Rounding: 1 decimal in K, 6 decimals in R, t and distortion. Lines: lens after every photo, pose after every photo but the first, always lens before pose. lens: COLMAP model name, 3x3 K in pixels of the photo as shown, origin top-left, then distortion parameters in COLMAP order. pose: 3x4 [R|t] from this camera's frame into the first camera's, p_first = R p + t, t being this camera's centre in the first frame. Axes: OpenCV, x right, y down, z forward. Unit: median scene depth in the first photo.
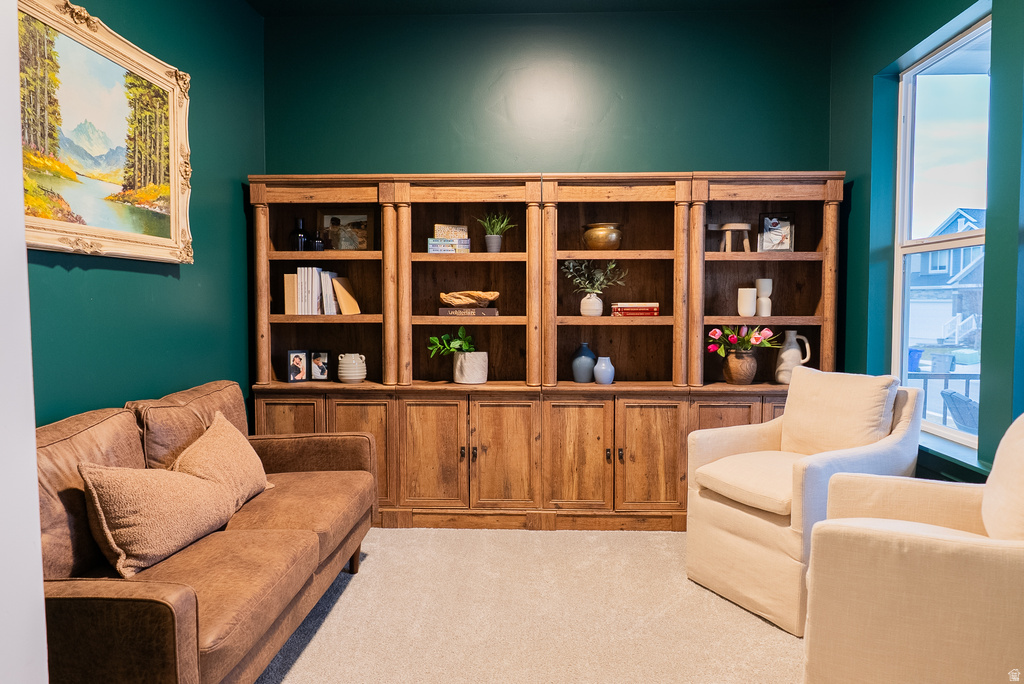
lens RADIAL K [[714.8, 0, 516.0], [0, 714.8, 340.5], [0, 0, 1]] dist [0.001071, 0.001052]
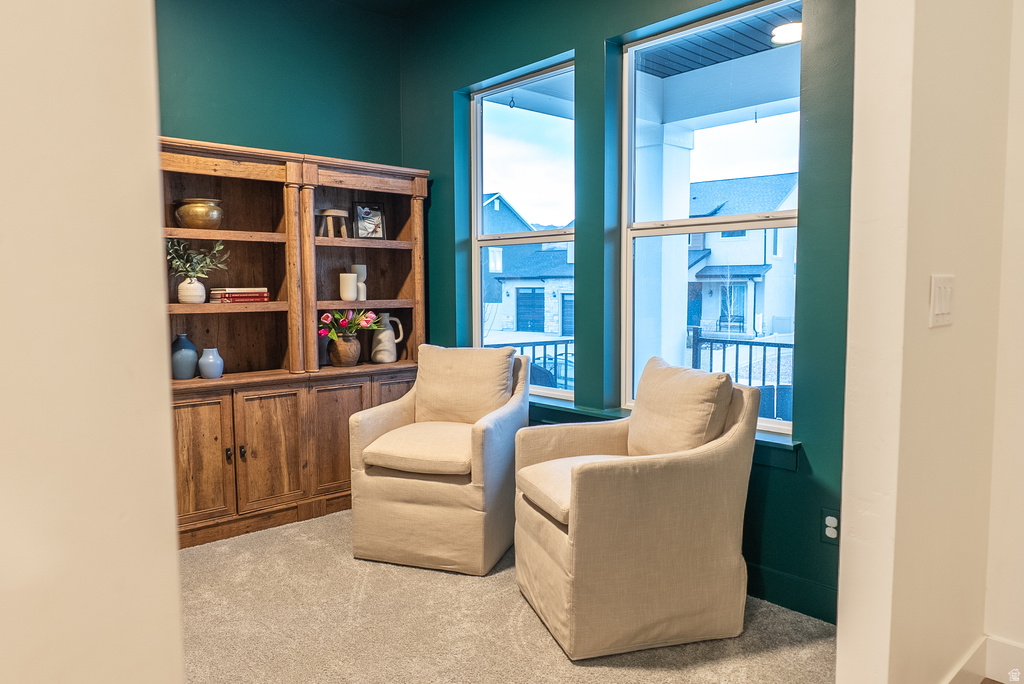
lens RADIAL K [[714.8, 0, 513.0], [0, 714.8, 343.3], [0, 0, 1]] dist [0.001071, 0.001052]
pose [[0.715281, -0.057276, 0.696486, -0.238545], [0.042106, 0.998357, 0.038858, -0.002360], [-0.697567, 0.001532, 0.716518, 0.093247]]
